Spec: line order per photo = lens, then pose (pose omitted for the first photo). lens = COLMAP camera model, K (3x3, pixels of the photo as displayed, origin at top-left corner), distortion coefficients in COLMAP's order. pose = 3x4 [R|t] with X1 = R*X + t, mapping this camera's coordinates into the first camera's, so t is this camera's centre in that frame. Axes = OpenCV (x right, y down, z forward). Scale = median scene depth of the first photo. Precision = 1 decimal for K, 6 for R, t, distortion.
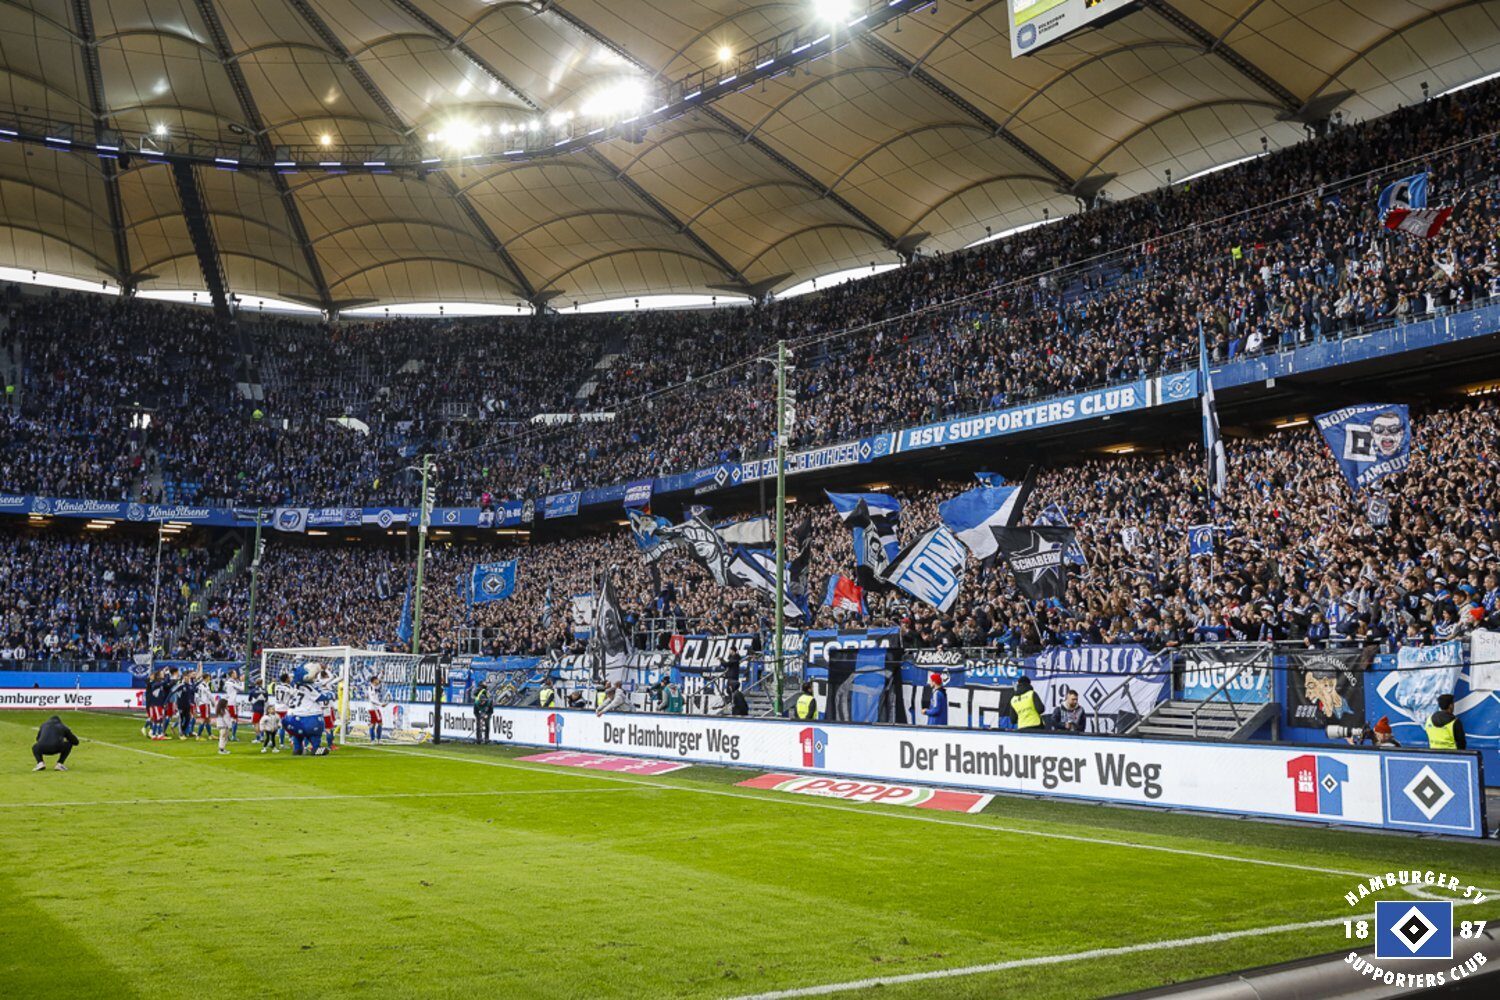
lens RADIAL K [[1445.5, 0, 747.1], [0, 1445.5, 497.1], [0, 0, 1]] dist [-0.003642, 0.000000]
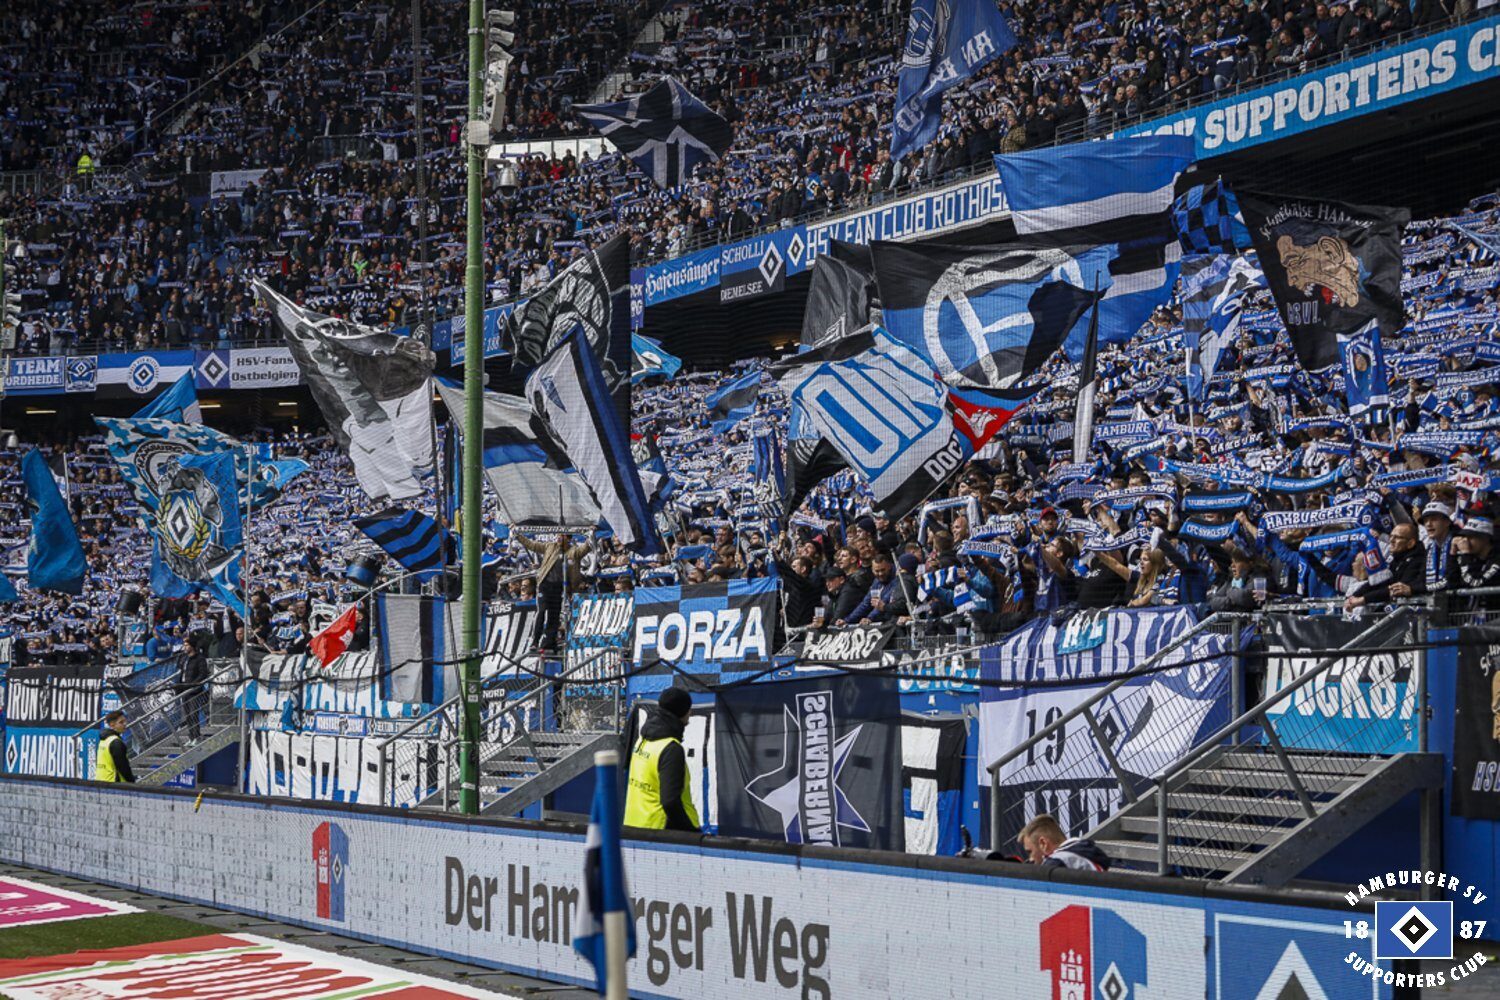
lens RADIAL K [[2997.0, 0, 772.2], [0, 2997.0, 499.8], [0, 0, 1]] dist [0.025754, 0.000000]
pose [[0.990587, -0.018774, -0.135590, 0.198454], [0.026366, 0.998170, 0.054414, 0.019246], [0.134320, -0.057477, 0.989270, 0.135530]]
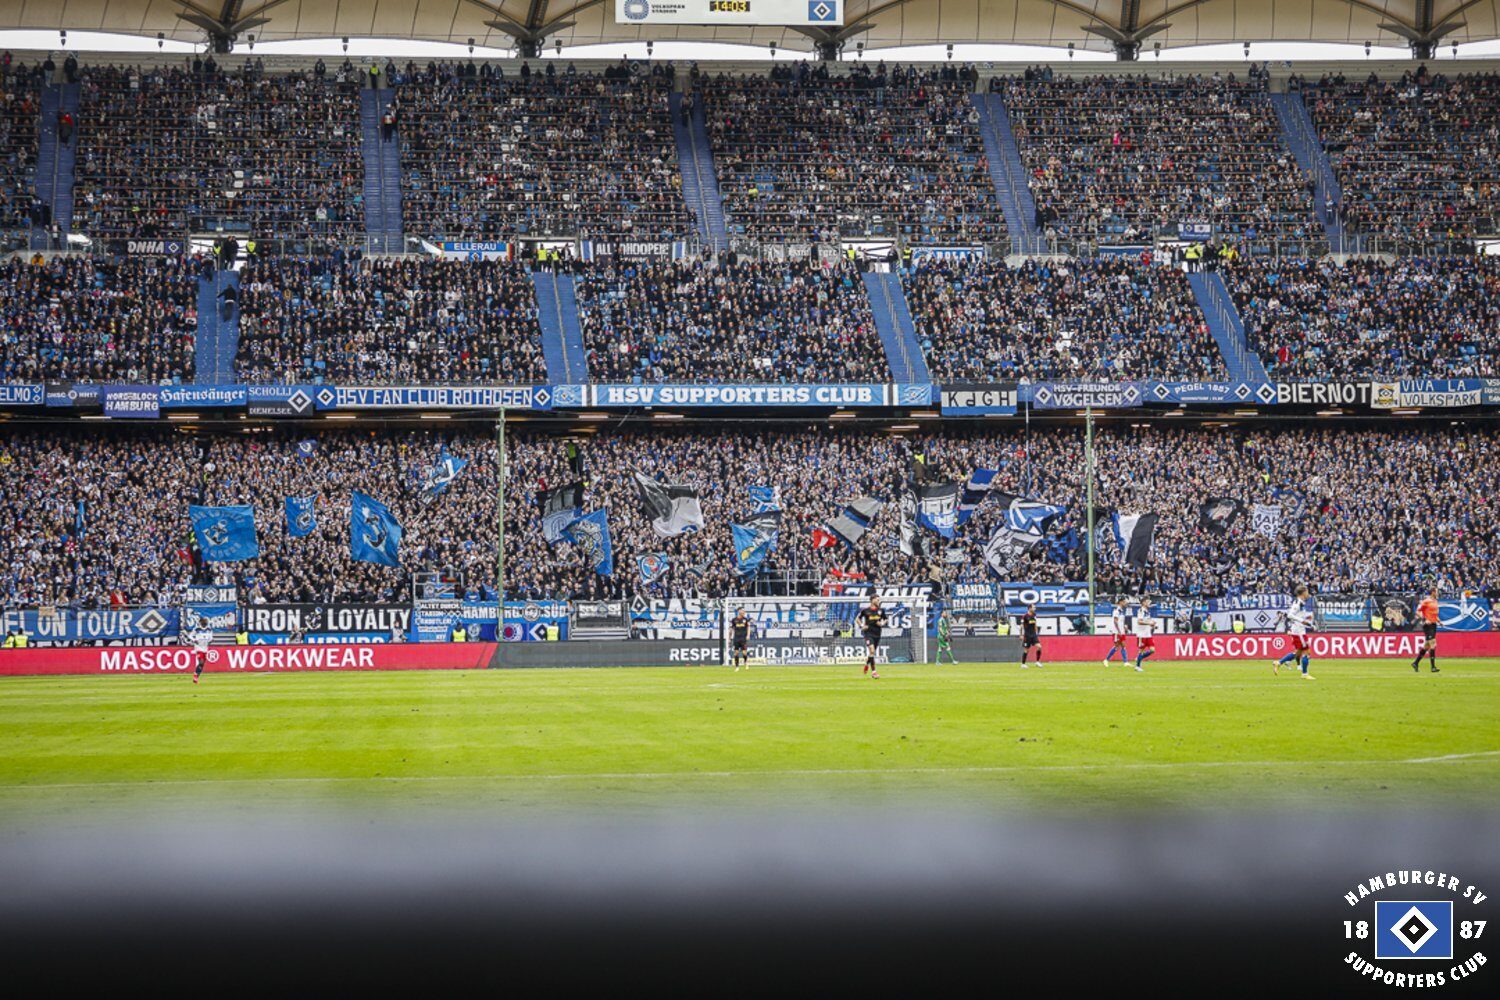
lens RADIAL K [[2997.0, 0, 756.1], [0, 2997.0, 467.8], [0, 0, 1]] dist [0.025754, 0.000000]
pose [[0.479308, 0.028514, 0.877183, -2.765600], [-0.095199, 0.995264, 0.019666, -0.062558], [-0.872468, -0.092933, 0.479753, -0.255855]]
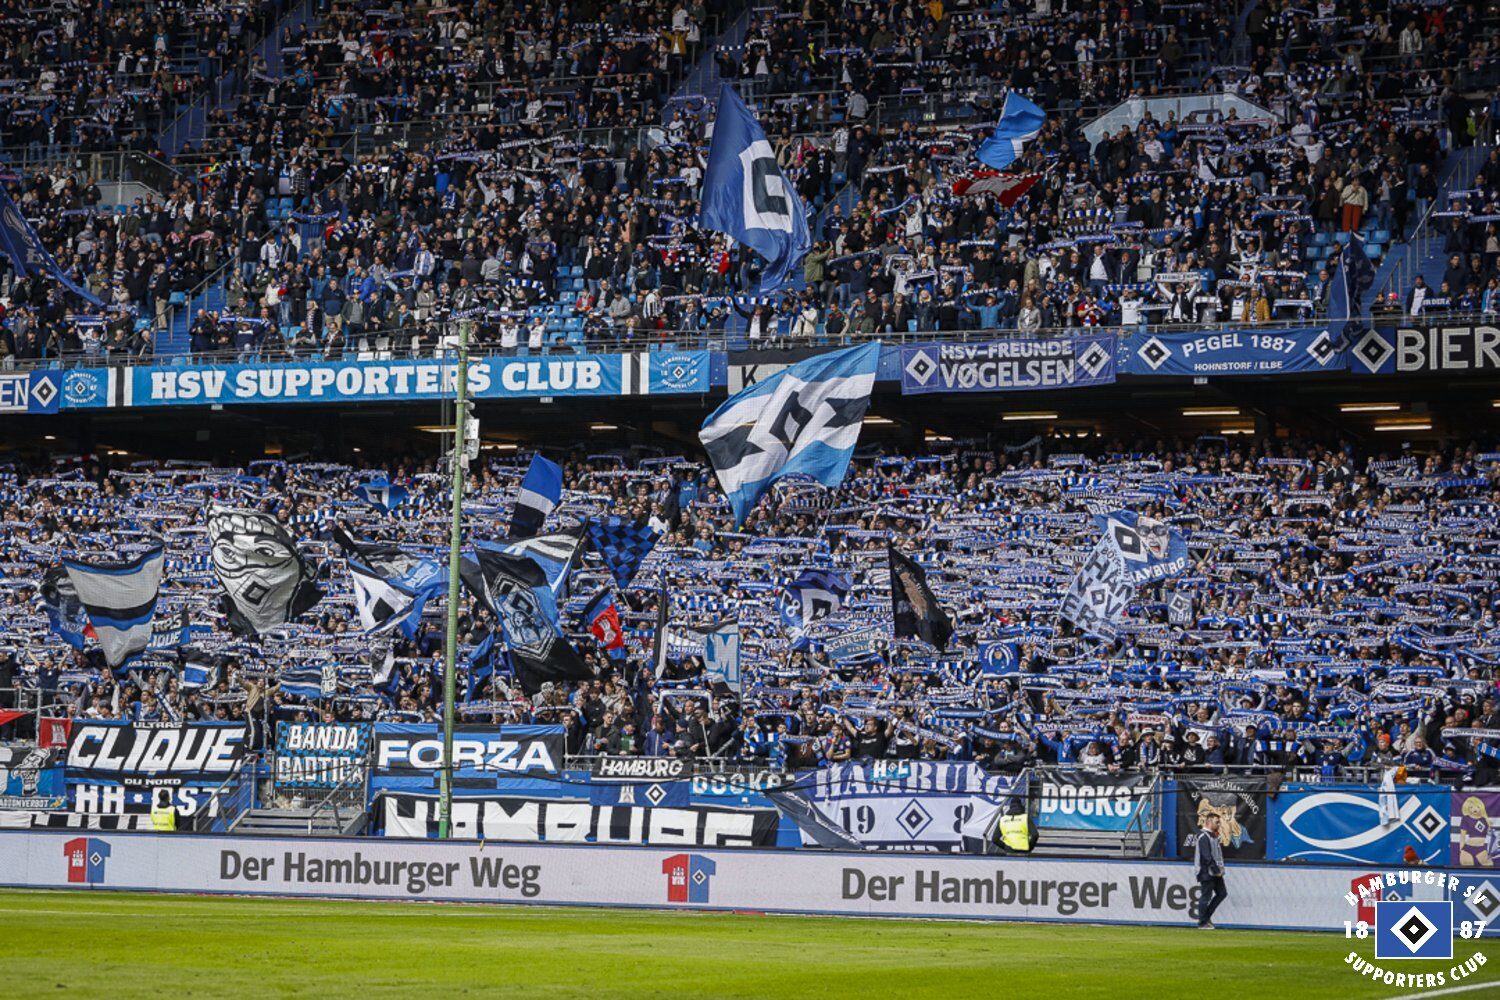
lens RADIAL K [[3403.5, 0, 759.1], [0, 3403.5, 500.0], [0, 0, 1]] dist [0.010651, 0.000000]
pose [[0.817048, 0.069519, 0.572364, -0.727519], [-0.090129, 0.995900, 0.007697, -0.040959], [-0.569482, -0.057875, 0.819964, -0.413837]]
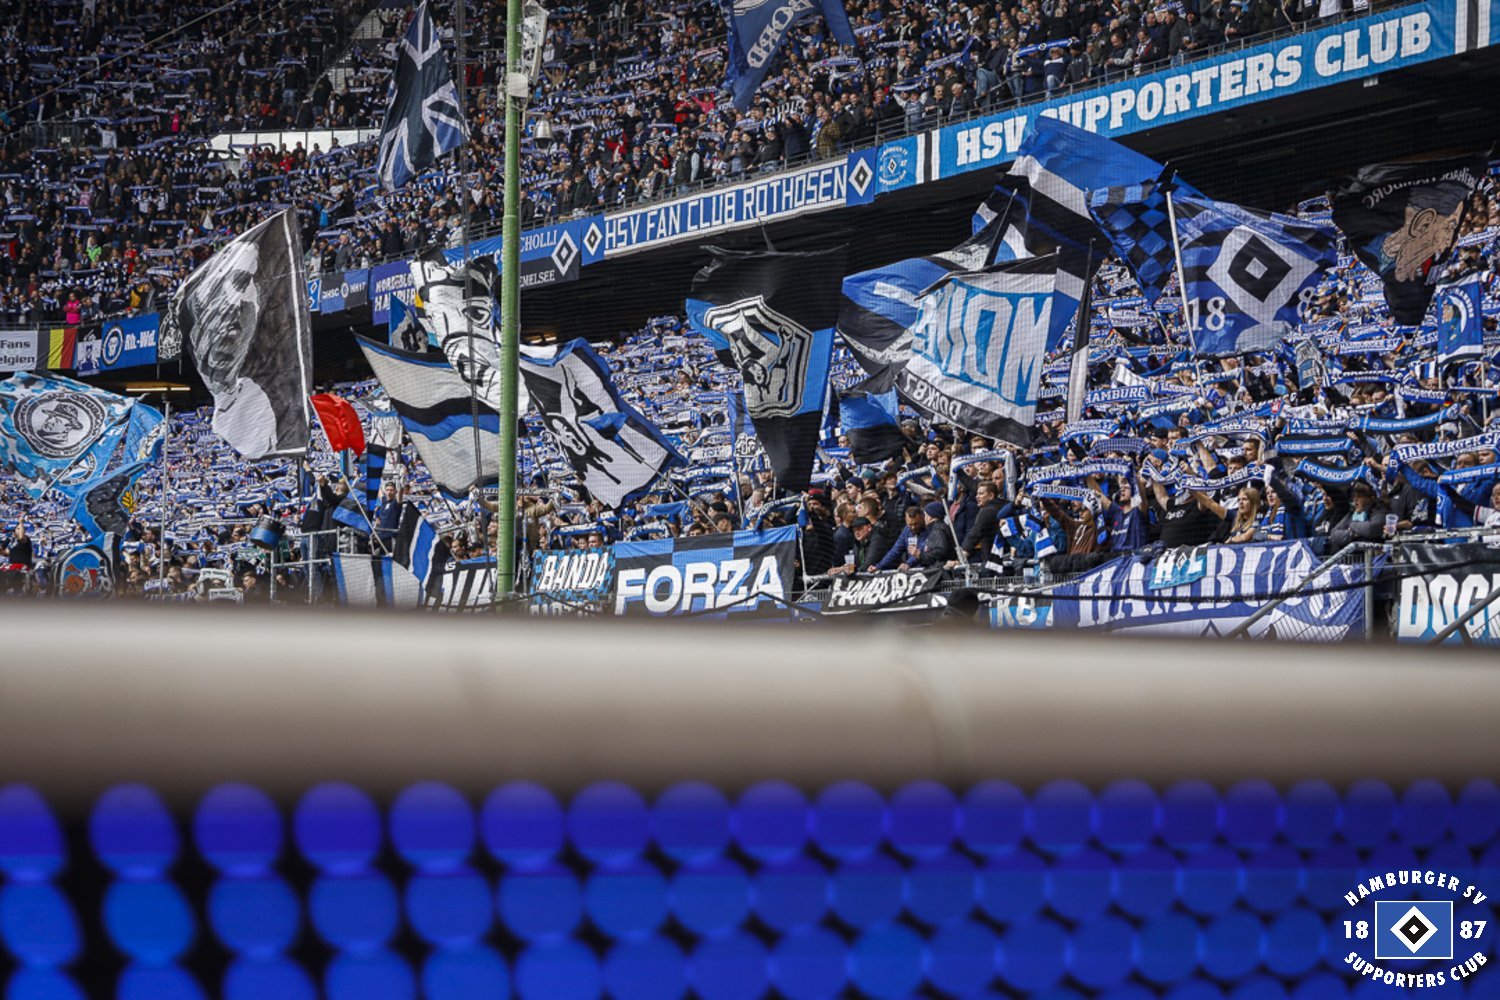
lens RADIAL K [[2997.0, 0, 759.4], [0, 2997.0, 486.7], [0, 0, 1]] dist [0.025754, 0.000000]
pose [[0.999976, -0.004869, -0.004992, 0.088416], [0.005091, 0.998954, 0.045435, 0.034524], [0.004766, -0.045459, 0.998955, 0.105097]]
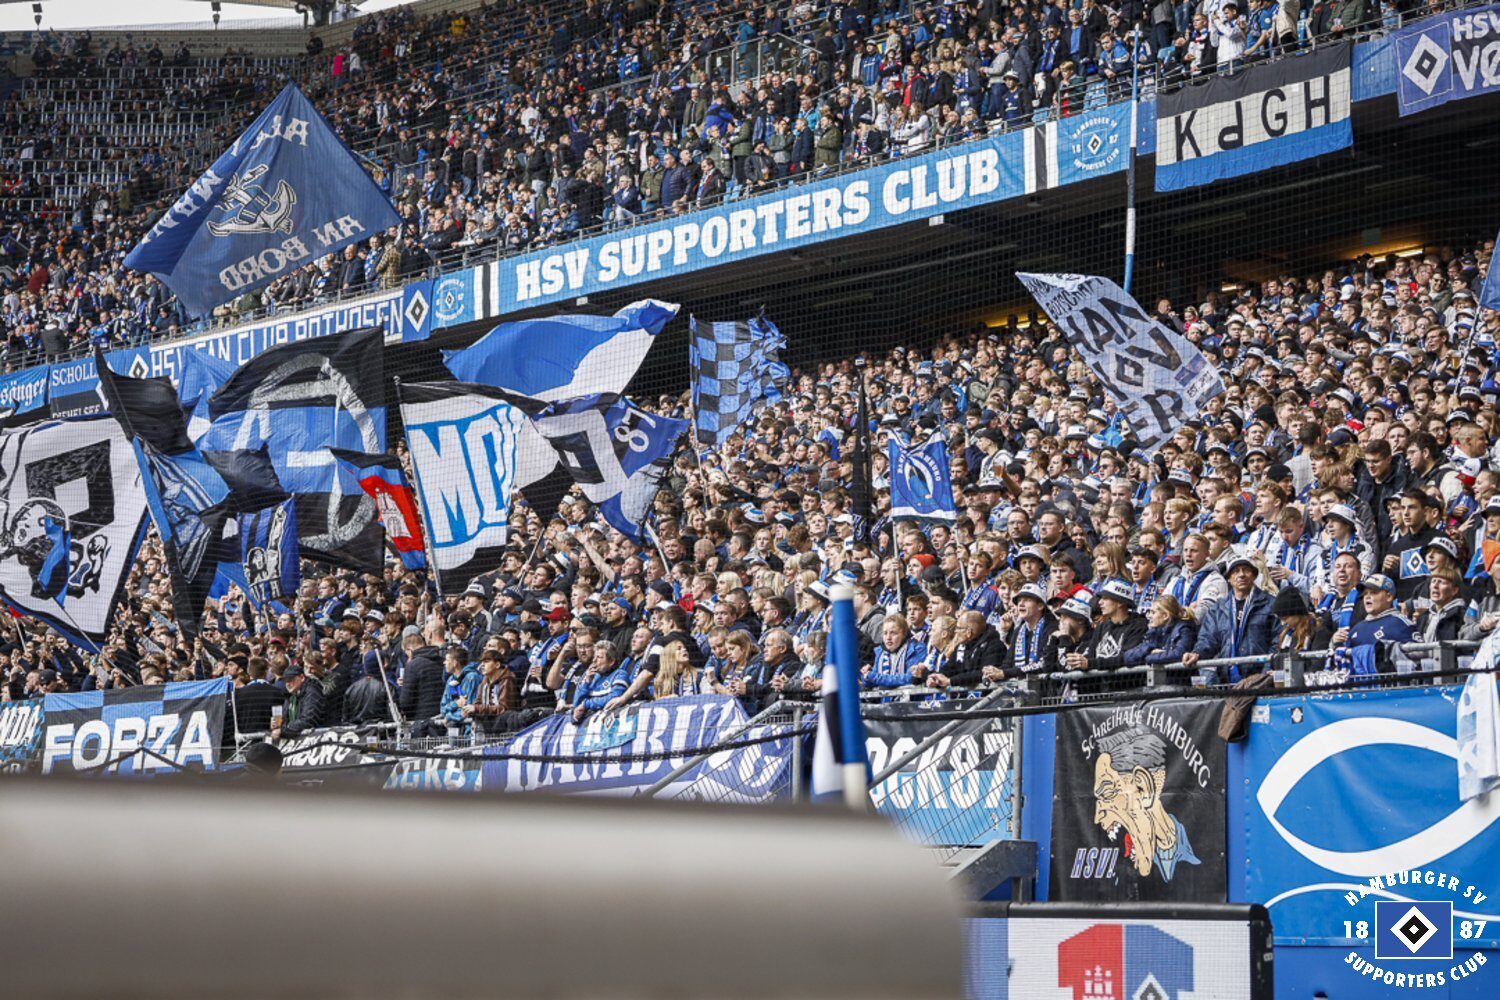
lens RADIAL K [[3139.0, 0, 750.1], [0, 3139.0, 505.6], [0, 0, 1]] dist [-0.044066, 0.000000]
pose [[0.994851, 0.017885, 0.099761, 0.142710], [-0.017624, 0.999839, -0.003499, 0.040823], [-0.099807, 0.001723, 0.995005, 0.148008]]
